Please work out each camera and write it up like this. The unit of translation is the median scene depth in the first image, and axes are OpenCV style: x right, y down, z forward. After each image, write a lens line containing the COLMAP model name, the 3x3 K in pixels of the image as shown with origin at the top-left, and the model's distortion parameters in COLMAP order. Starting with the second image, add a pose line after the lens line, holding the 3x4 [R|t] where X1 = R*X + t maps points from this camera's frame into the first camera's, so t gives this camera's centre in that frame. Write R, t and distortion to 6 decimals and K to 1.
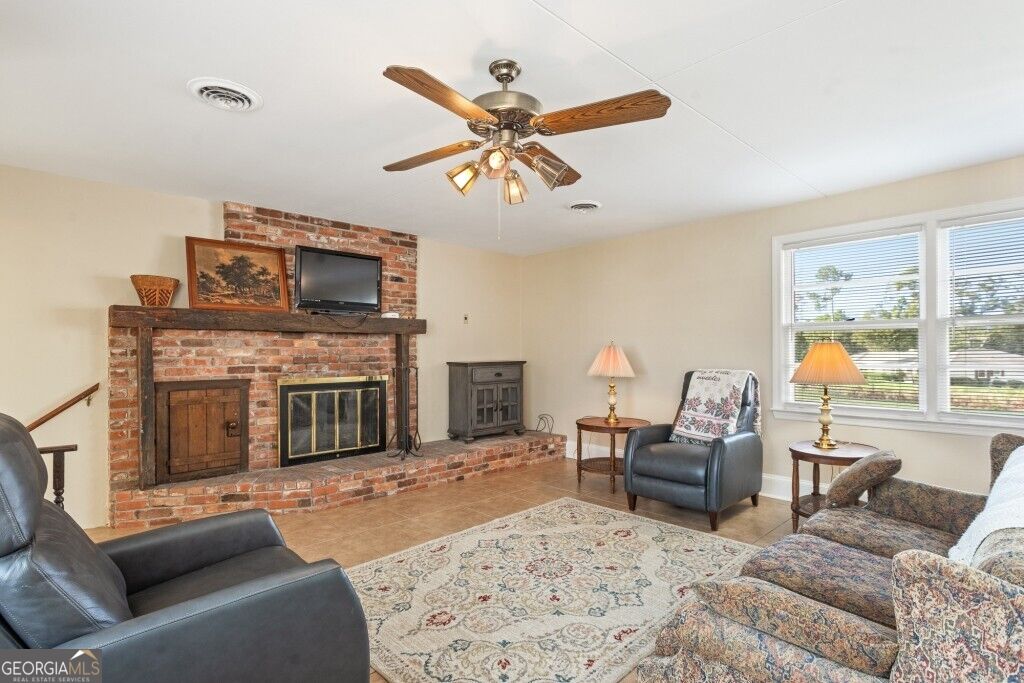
lens RADIAL K [[508.8, 0, 504.7], [0, 508.8, 350.8], [0, 0, 1]] dist [-0.013470, 0.001617]
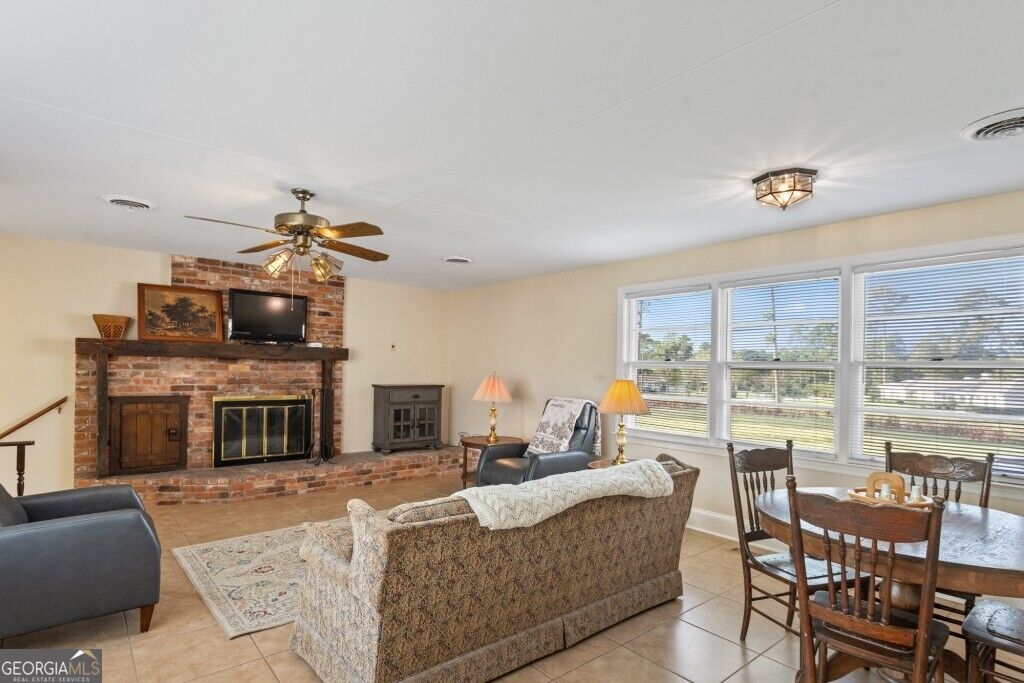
lens RADIAL K [[529.5, 0, 502.2], [0, 529.5, 368.1], [0, 0, 1]] dist [-0.000730, -0.006598]
pose [[0.997536, 0.023810, -0.065992, 0.343922], [-0.023661, 0.999715, 0.003041, -0.033914], [0.066046, -0.001472, 0.997815, -0.244654]]
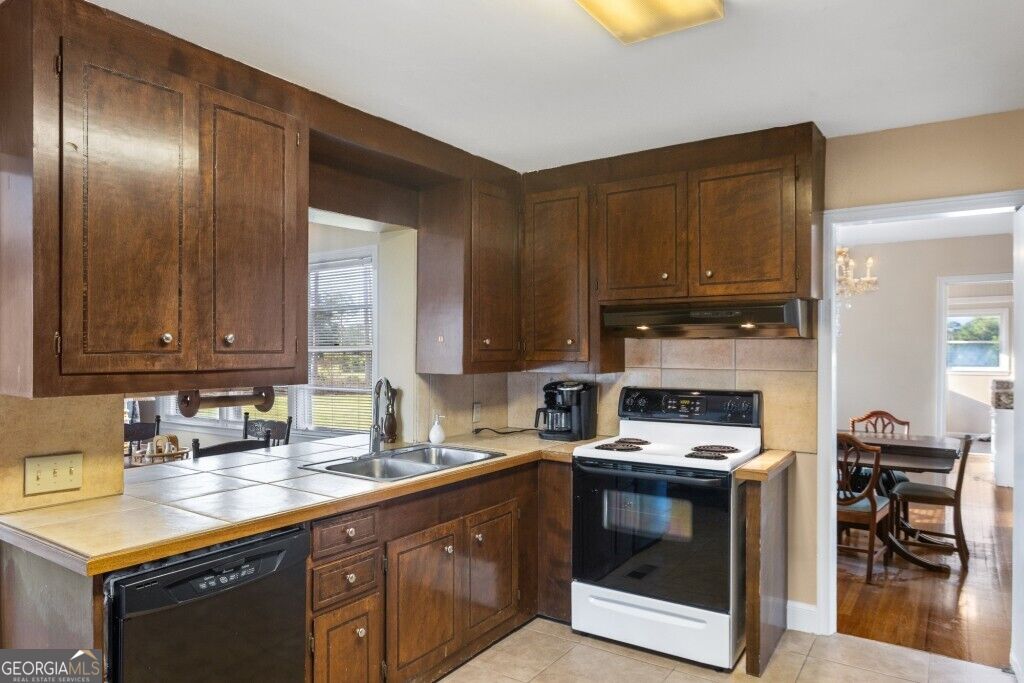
lens RADIAL K [[665.0, 0, 505.8], [0, 665.0, 351.5], [0, 0, 1]] dist [0.001861, -0.000875]
pose [[0.979915, -0.002030, 0.199408, 1.029703], [0.001232, 0.999991, 0.004124, -0.052627], [-0.199414, -0.003795, 0.979908, -0.699162]]
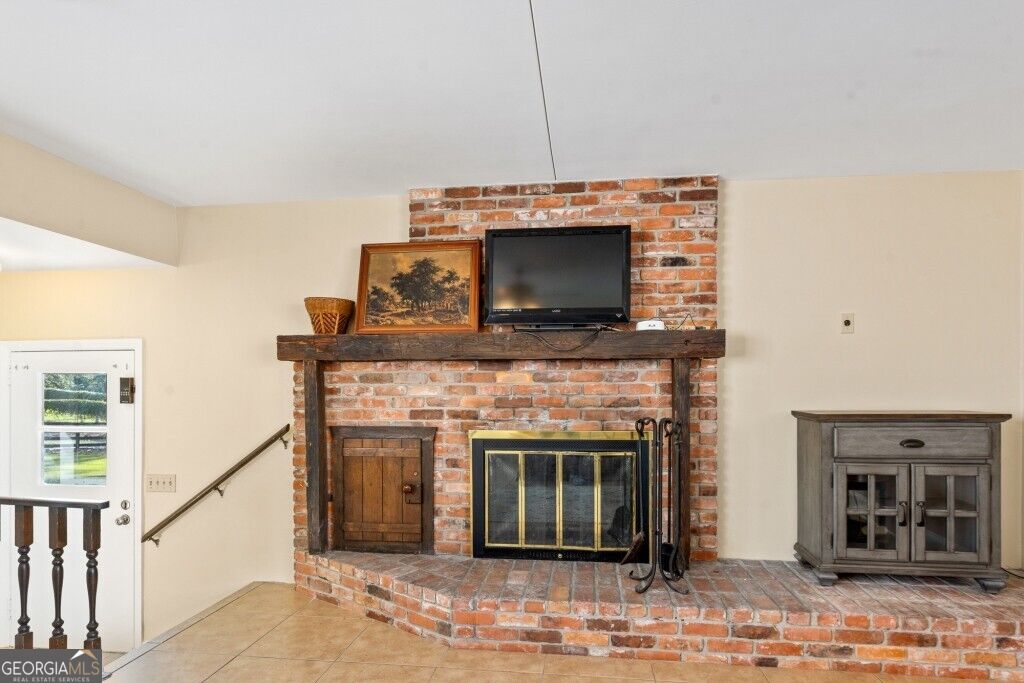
lens RADIAL K [[529.5, 0, 530.9], [0, 529.5, 396.2], [0, 0, 1]] dist [-0.000730, -0.006598]
pose [[0.646298, 0.005175, -0.763068, 0.160385], [-0.002023, 0.999985, 0.005068, 0.006701], [0.763083, -0.001732, 0.646298, 0.601150]]
